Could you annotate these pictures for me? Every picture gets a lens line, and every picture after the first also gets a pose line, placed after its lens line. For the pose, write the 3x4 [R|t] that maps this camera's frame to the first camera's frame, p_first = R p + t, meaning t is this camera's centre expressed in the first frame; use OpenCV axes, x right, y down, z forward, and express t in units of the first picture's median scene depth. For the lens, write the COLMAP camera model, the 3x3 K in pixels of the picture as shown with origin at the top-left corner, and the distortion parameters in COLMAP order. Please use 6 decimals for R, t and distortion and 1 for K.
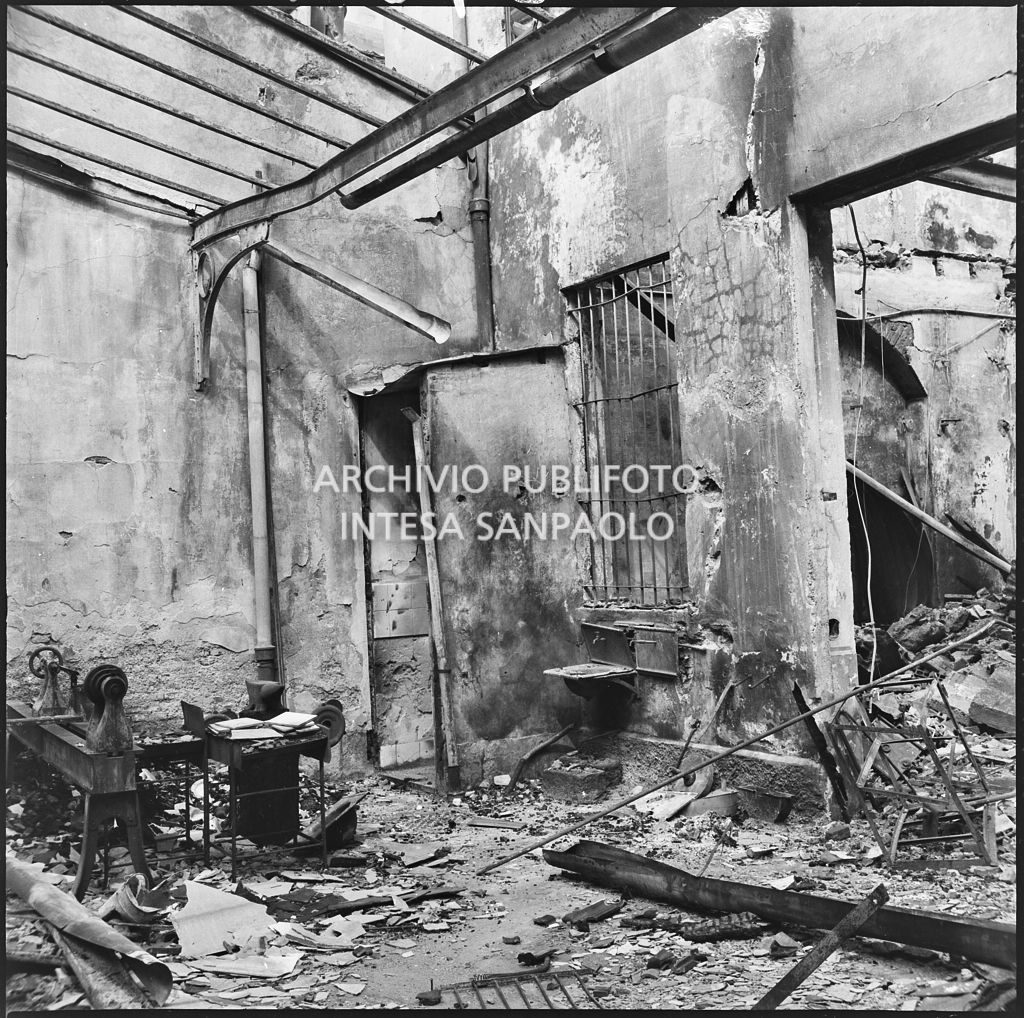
lens RADIAL K [[1384.6, 0, 508.0], [0, 1384.6, 513.6], [0, 0, 1]] dist [0.075849, 0.000000]
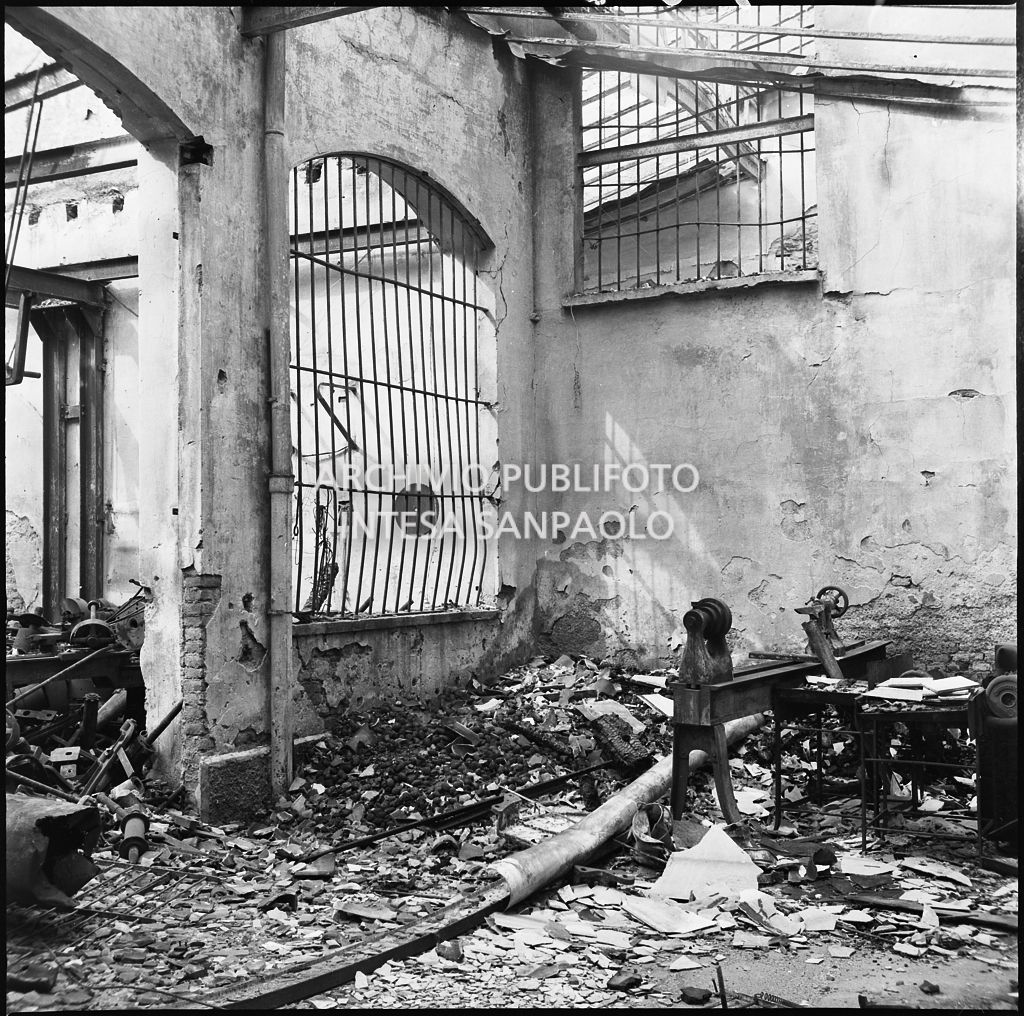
lens RADIAL K [[1384.6, 0, 511.7], [0, 1384.6, 505.6], [0, 0, 1]] dist [0.075849, 0.000000]
pose [[0.504211, 0.009684, -0.863526, 0.359582], [0.010445, 0.999796, 0.017311, 0.017039], [0.863517, -0.017748, 0.504007, 0.274019]]
